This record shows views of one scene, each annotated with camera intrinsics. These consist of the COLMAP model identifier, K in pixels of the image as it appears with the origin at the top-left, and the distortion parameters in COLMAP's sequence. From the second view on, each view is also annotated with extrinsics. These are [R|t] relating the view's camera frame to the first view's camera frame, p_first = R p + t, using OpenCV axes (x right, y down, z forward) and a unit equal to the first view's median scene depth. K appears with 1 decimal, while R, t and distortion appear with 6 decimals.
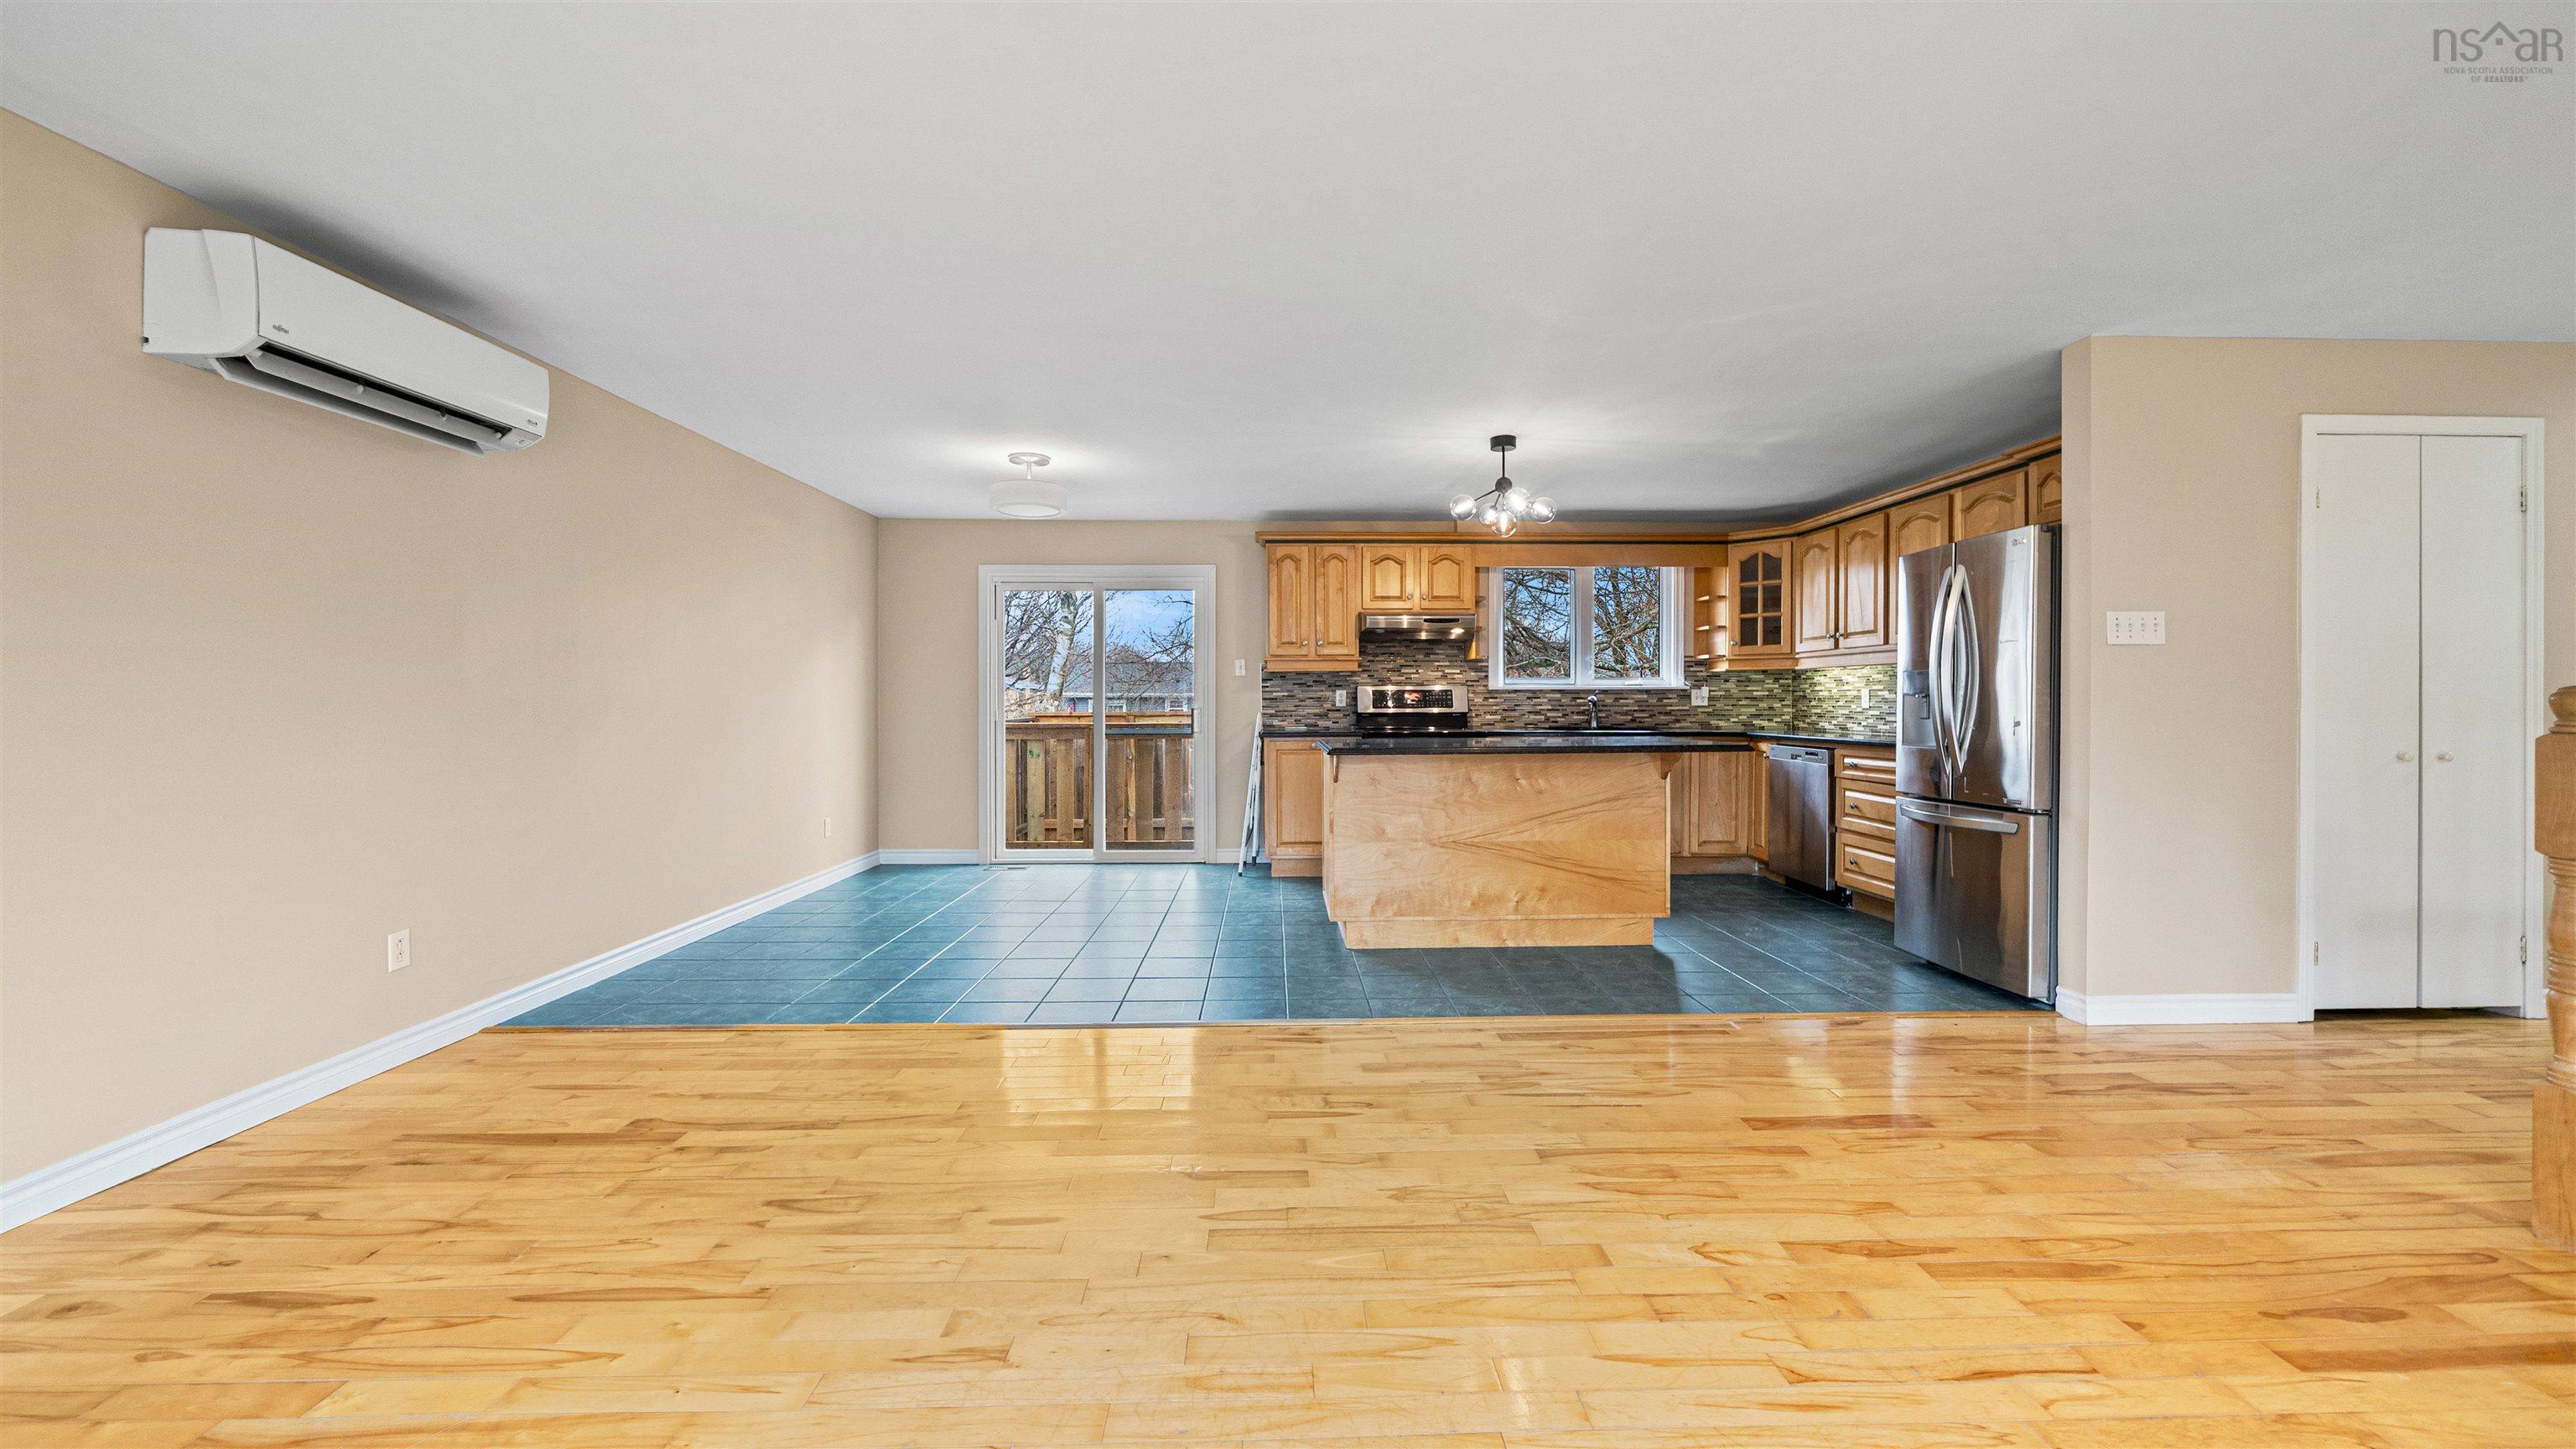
lens RADIAL K [[959.0, 0, 1291.6], [0, 959.0, 704.6], [0, 0, 1]] dist [-0.005236, -0.000398]
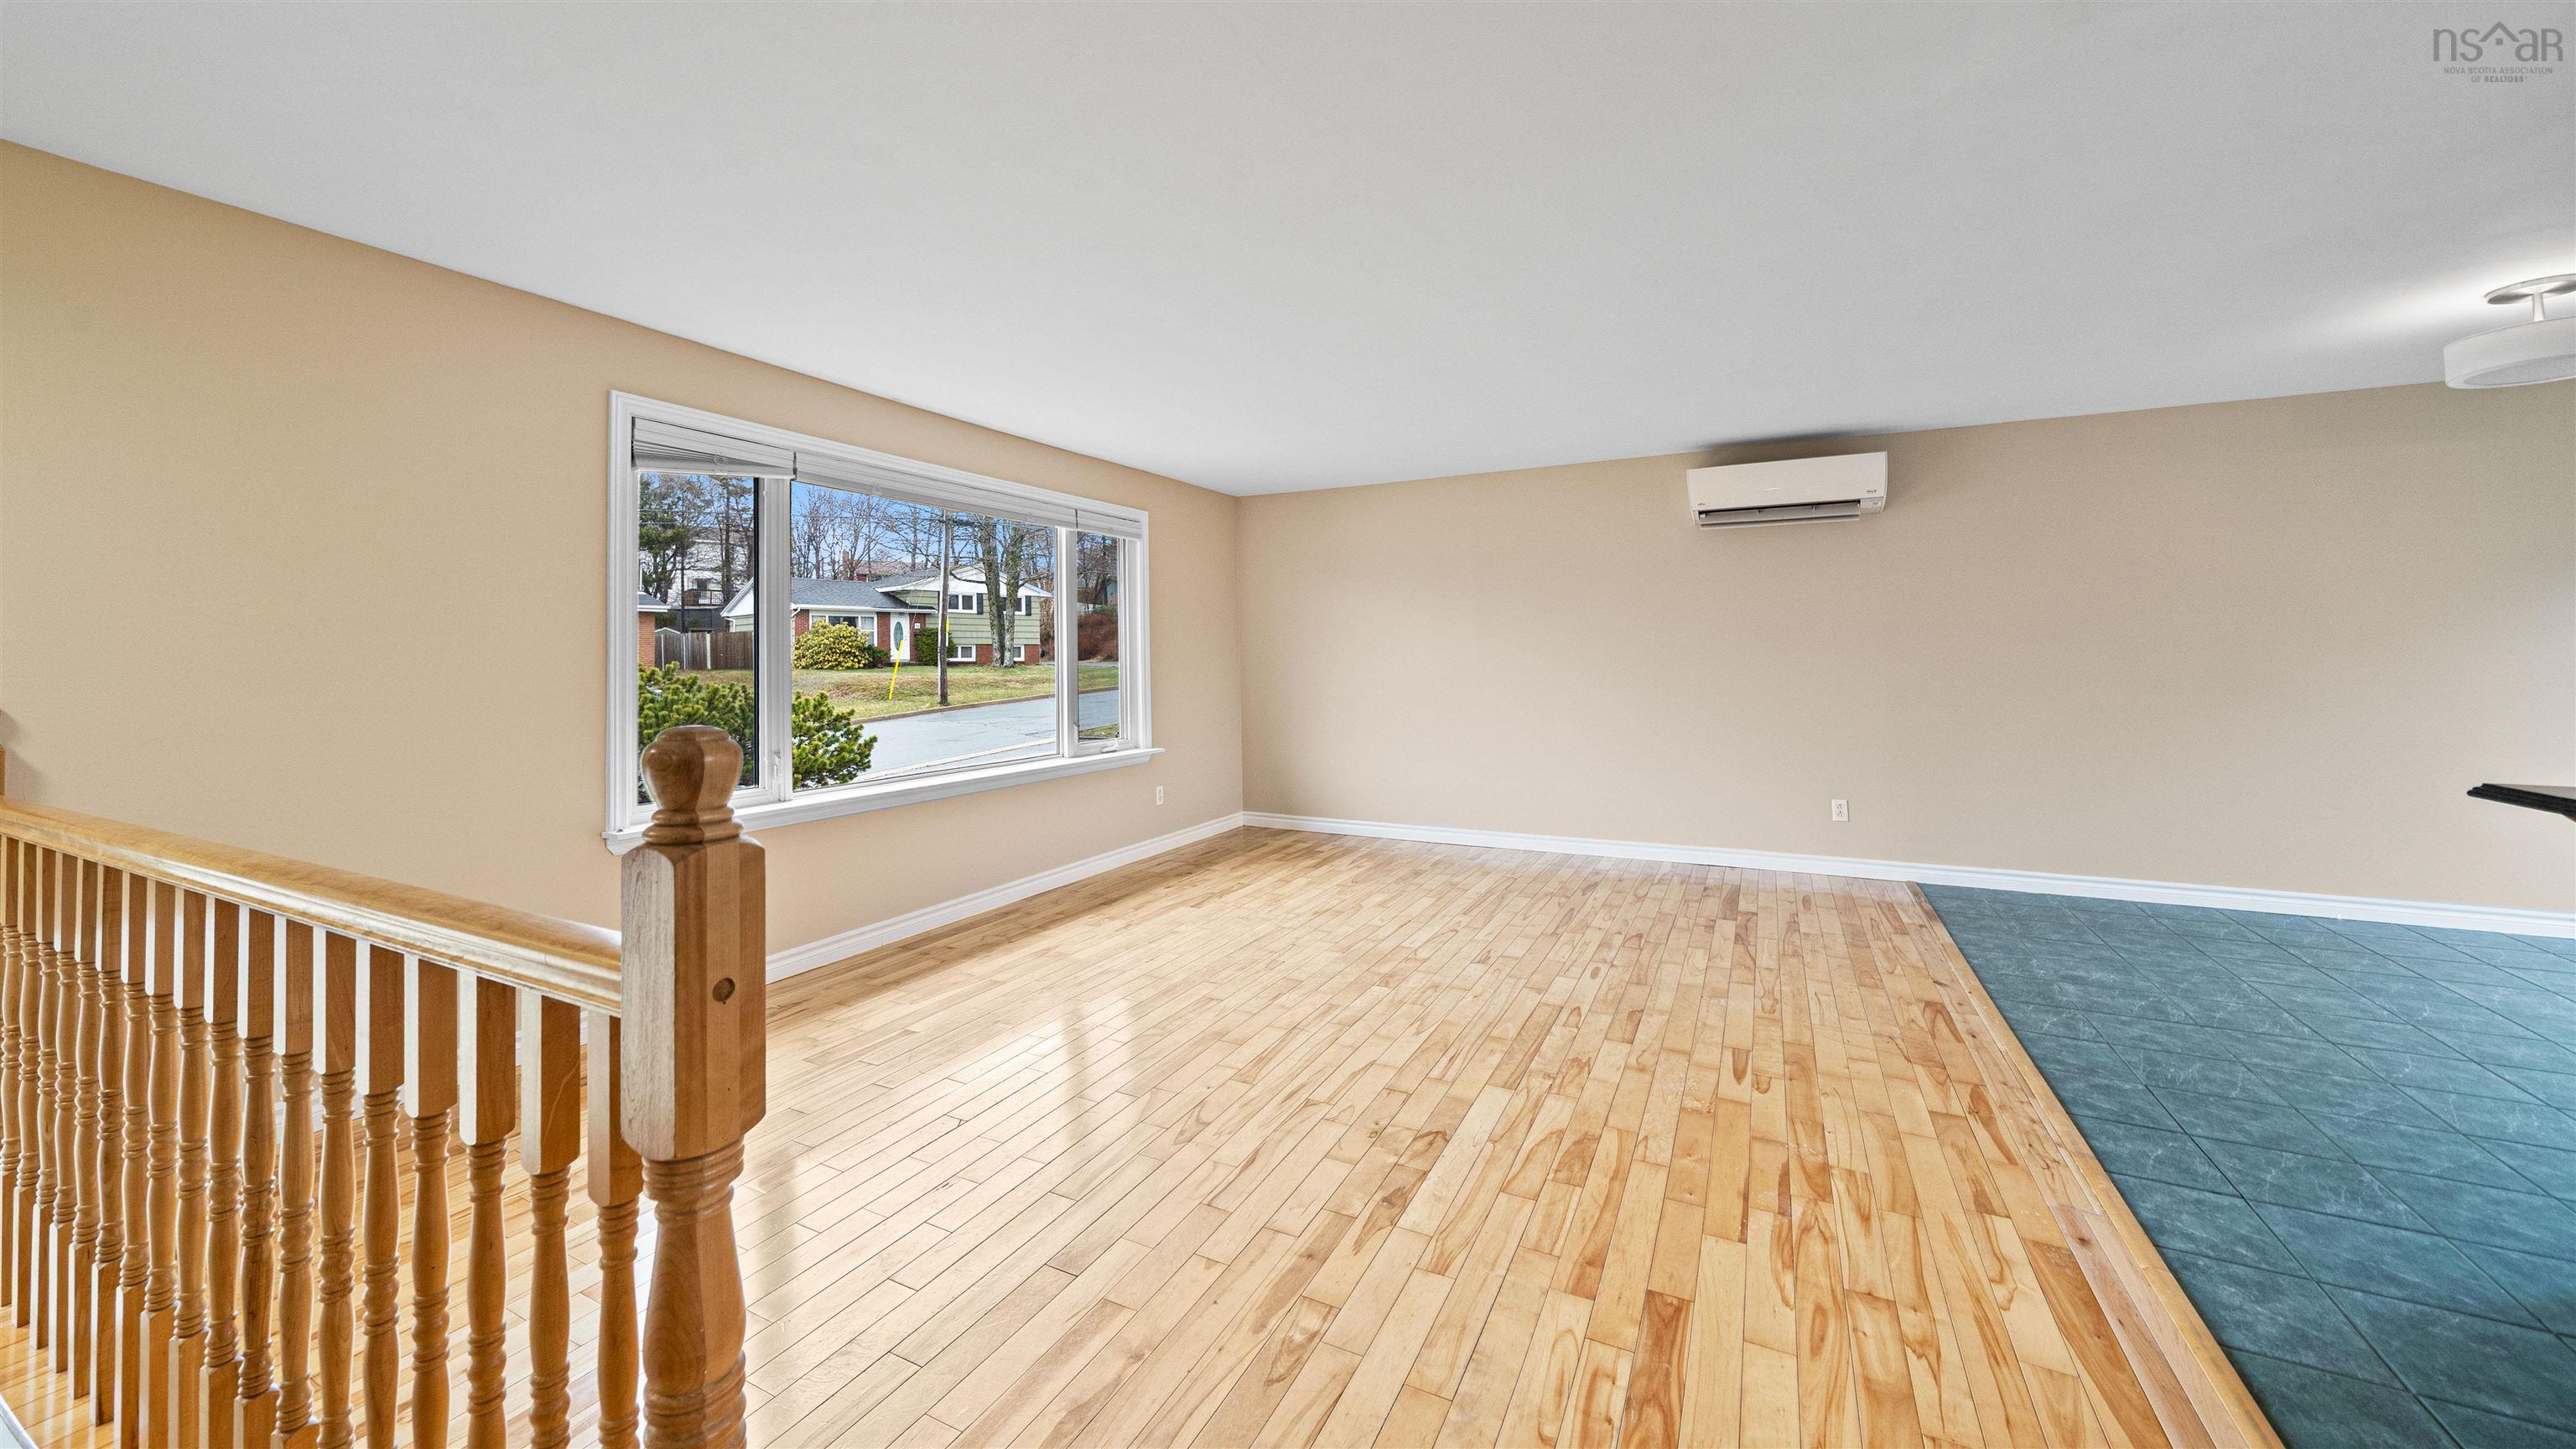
lens RADIAL K [[911.9, 0, 1298.5], [0, 911.9, 647.0], [0, 0, 1]] dist [-0.004666, -0.000971]
pose [[-0.478103, -0.006580, -0.878279, 0.496703], [0.004802, 0.999937, -0.010105, -0.015496], [0.878291, -0.009048, -0.478042, 0.449499]]
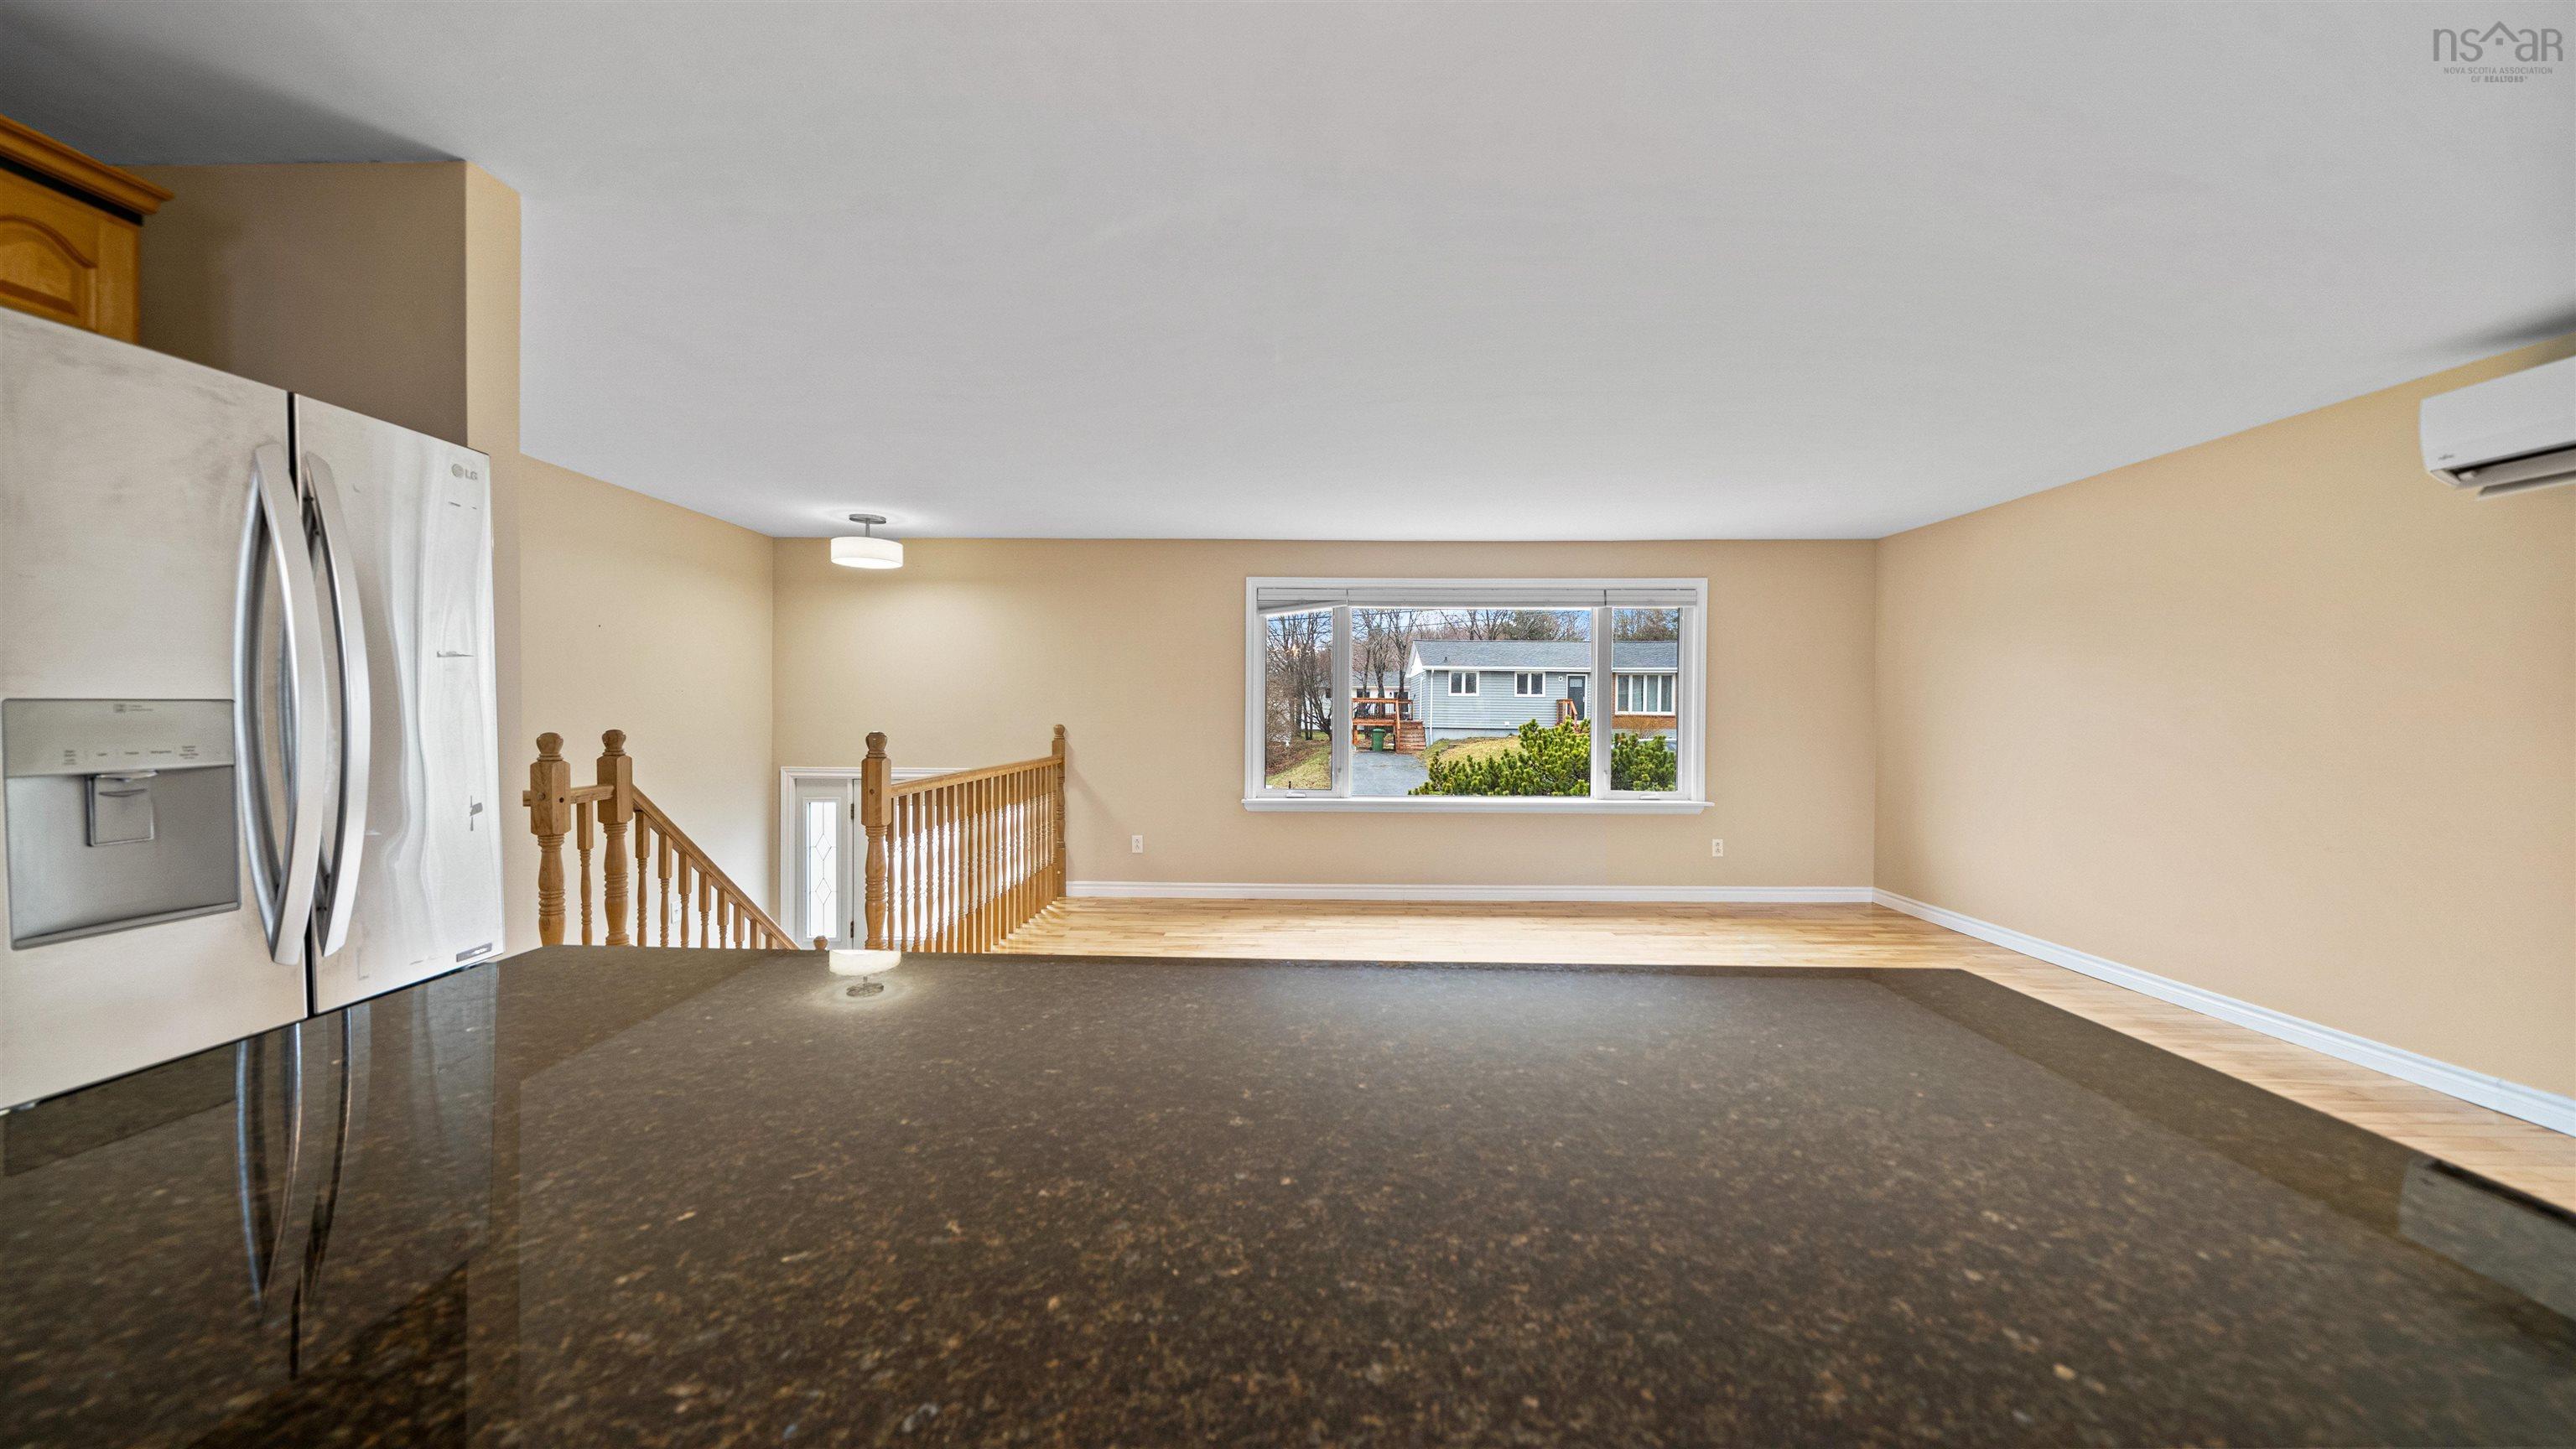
lens RADIAL K [[911.9, 0, 1308.2], [0, 911.9, 718.0], [0, 0, 1]] dist [-0.004666, -0.000971]
pose [[-0.998627, -0.002630, 0.052319, 0.122739], [-0.002095, 0.999945, 0.010281, -0.020564], [-0.052343, 0.010157, -0.998577, 0.865121]]
